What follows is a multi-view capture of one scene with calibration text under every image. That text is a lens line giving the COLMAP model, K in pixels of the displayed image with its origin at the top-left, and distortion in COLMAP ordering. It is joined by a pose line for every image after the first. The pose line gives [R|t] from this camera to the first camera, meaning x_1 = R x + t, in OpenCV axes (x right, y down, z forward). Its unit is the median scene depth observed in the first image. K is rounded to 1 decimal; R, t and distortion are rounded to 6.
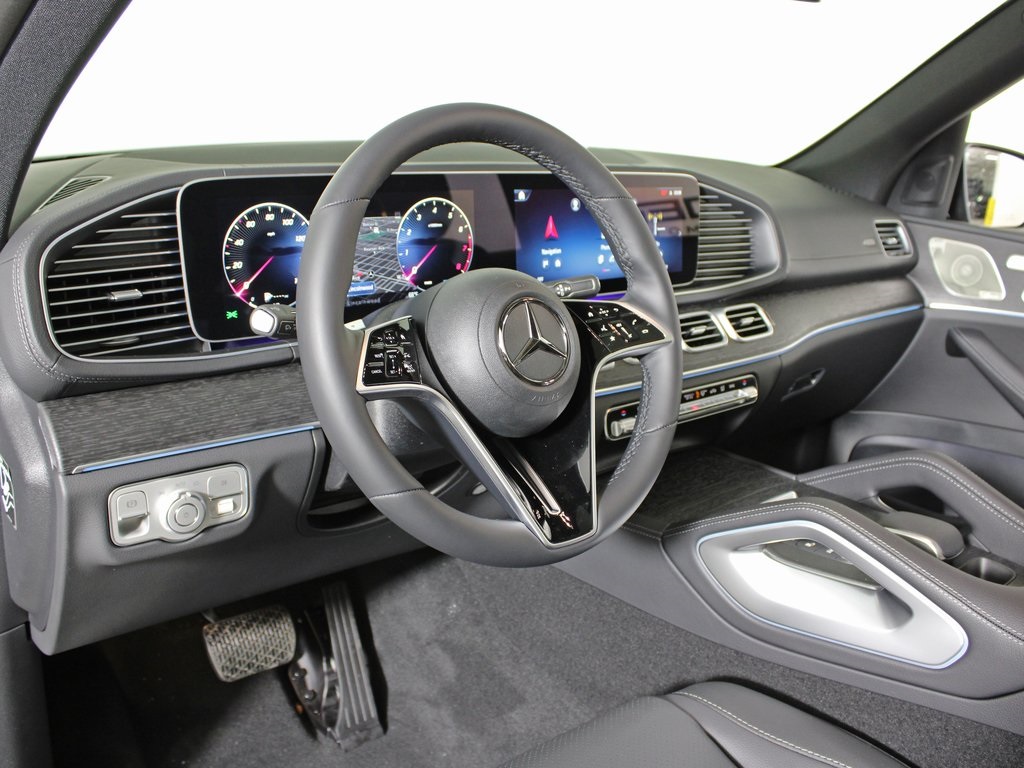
lens RADIAL K [[933.1, 0, 512.0], [0, 933.1, 384.0], [0, 0, 1]] dist [-0.191915, 0.153153]
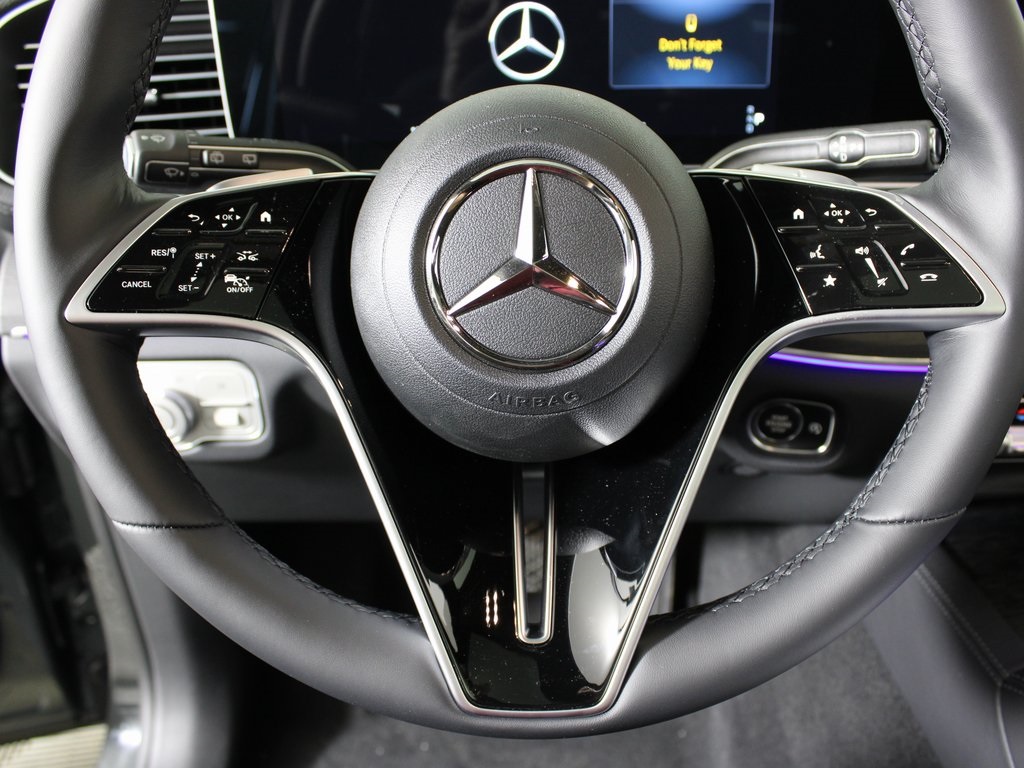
lens RADIAL K [[933.1, 0, 512.0], [0, 933.1, 384.0], [0, 0, 1]] dist [-0.191915, 0.153153]
pose [[0.754064, 0.252245, -0.606432, 0.245580], [-0.124538, 0.961474, 0.245070, -0.082105], [0.644886, -0.109275, 0.756426, 0.570924]]
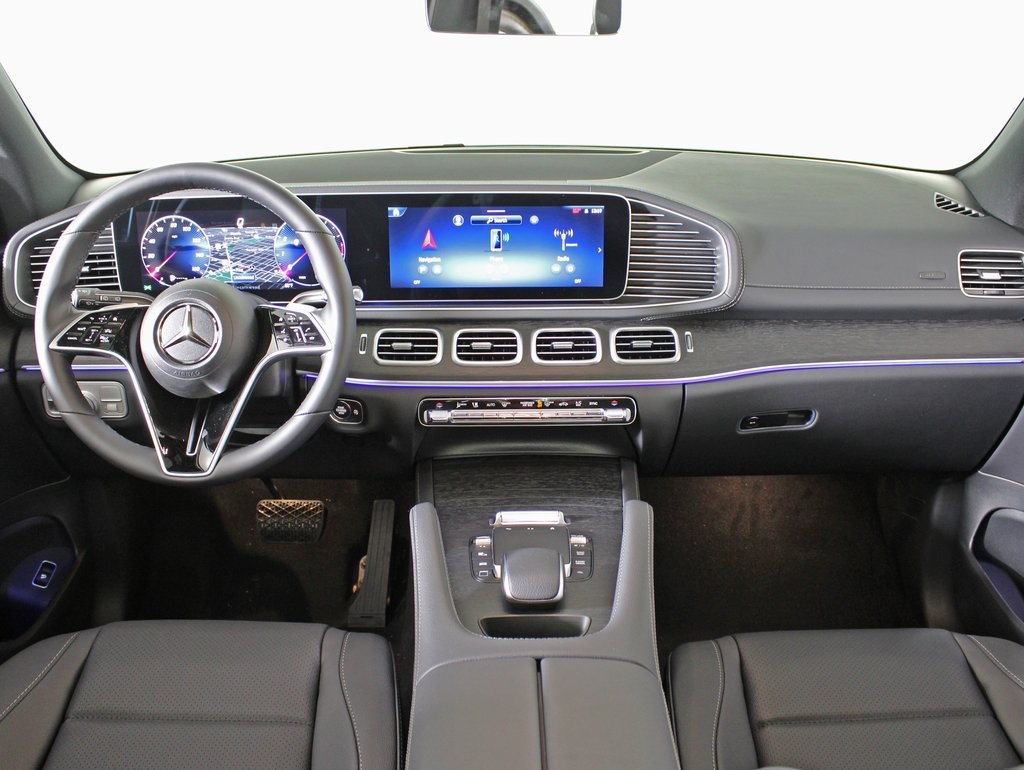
lens RADIAL K [[933.1, 0, 512.0], [0, 933.1, 385.0], [0, 0, 1]] dist [-0.191915, 0.153153]
pose [[0.778324, 0.181060, -0.601190, 1.087599], [-0.142130, 0.983470, 0.112184, -0.168099], [0.611564, -0.001869, 0.791193, 0.164925]]
